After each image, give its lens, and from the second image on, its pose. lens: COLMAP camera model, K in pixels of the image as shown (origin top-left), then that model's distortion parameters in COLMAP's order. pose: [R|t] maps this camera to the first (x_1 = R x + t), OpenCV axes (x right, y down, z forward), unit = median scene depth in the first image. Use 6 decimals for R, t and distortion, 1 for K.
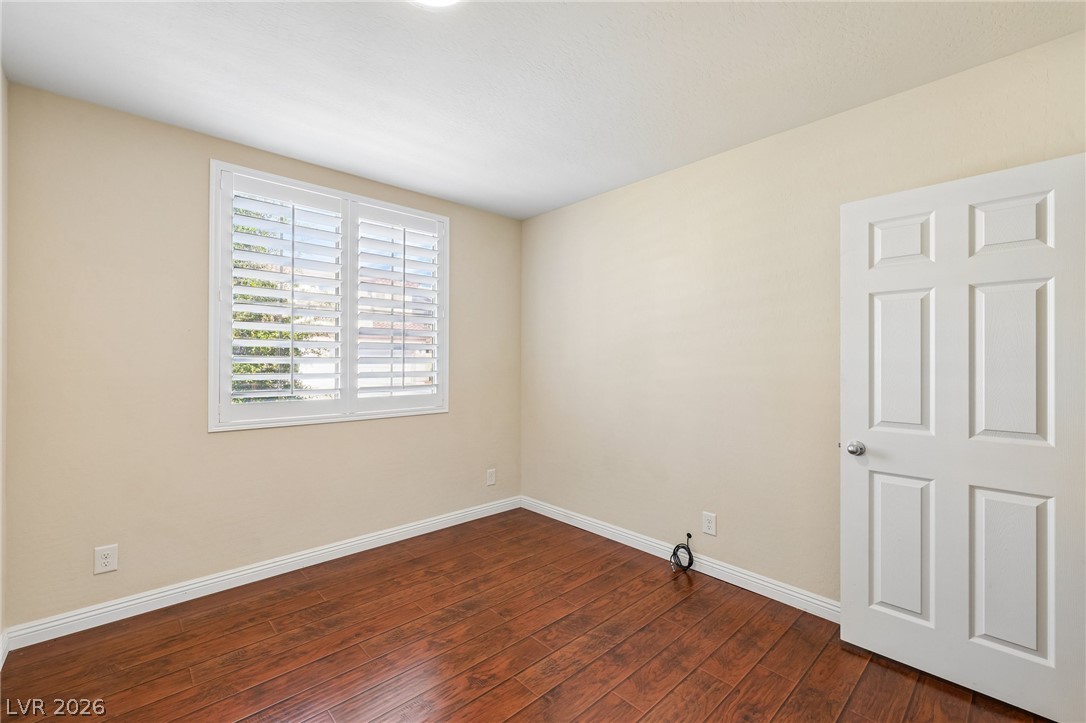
lens RADIAL K [[457.6, 0, 537.7], [0, 457.6, 355.2], [0, 0, 1]] dist [0.000046, -0.000168]
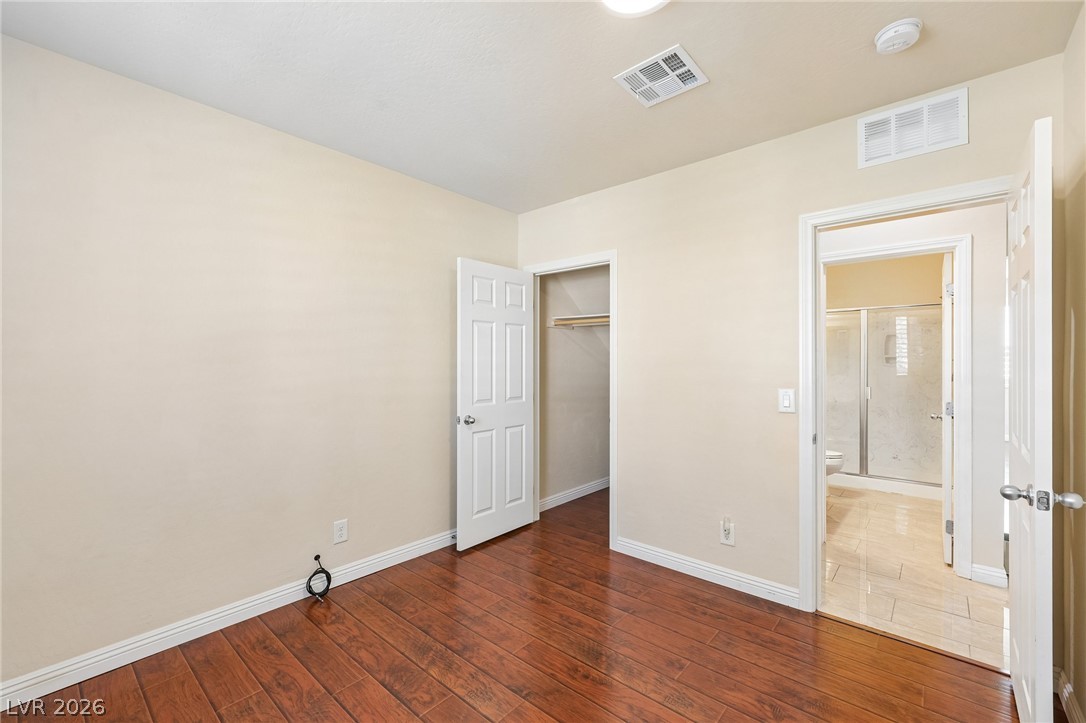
lens RADIAL K [[457.6, 0, 542.6], [0, 457.6, 361.5], [0, 0, 1]] dist [0.000046, -0.000168]
pose [[-0.115062, -0.004867, 0.993346, -0.737879], [-0.013875, 0.999898, 0.003292, -0.001095], [-0.993261, -0.013404, -0.115118, 0.804063]]
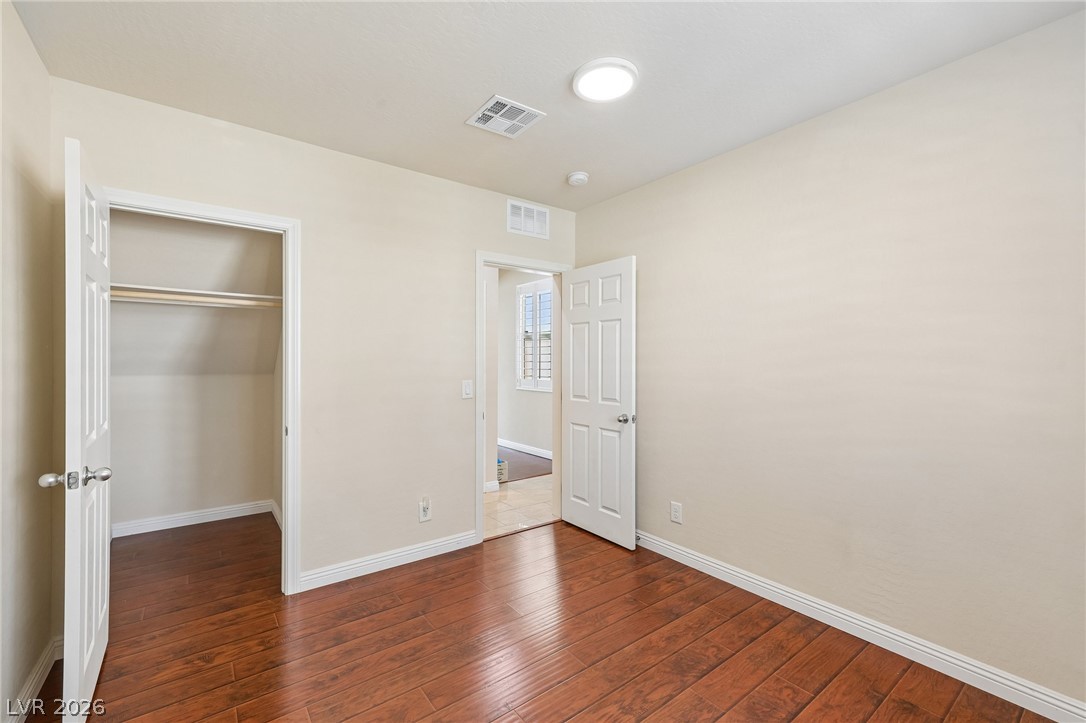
lens RADIAL K [[457.6, 0, 535.0], [0, 457.6, 360.5], [0, 0, 1]] dist [0.000046, -0.000168]
pose [[-0.995858, -0.006697, 0.090674, -0.094759], [-0.007823, 0.999897, -0.012070, 0.013706], [-0.090584, -0.012729, -0.995808, 1.456986]]
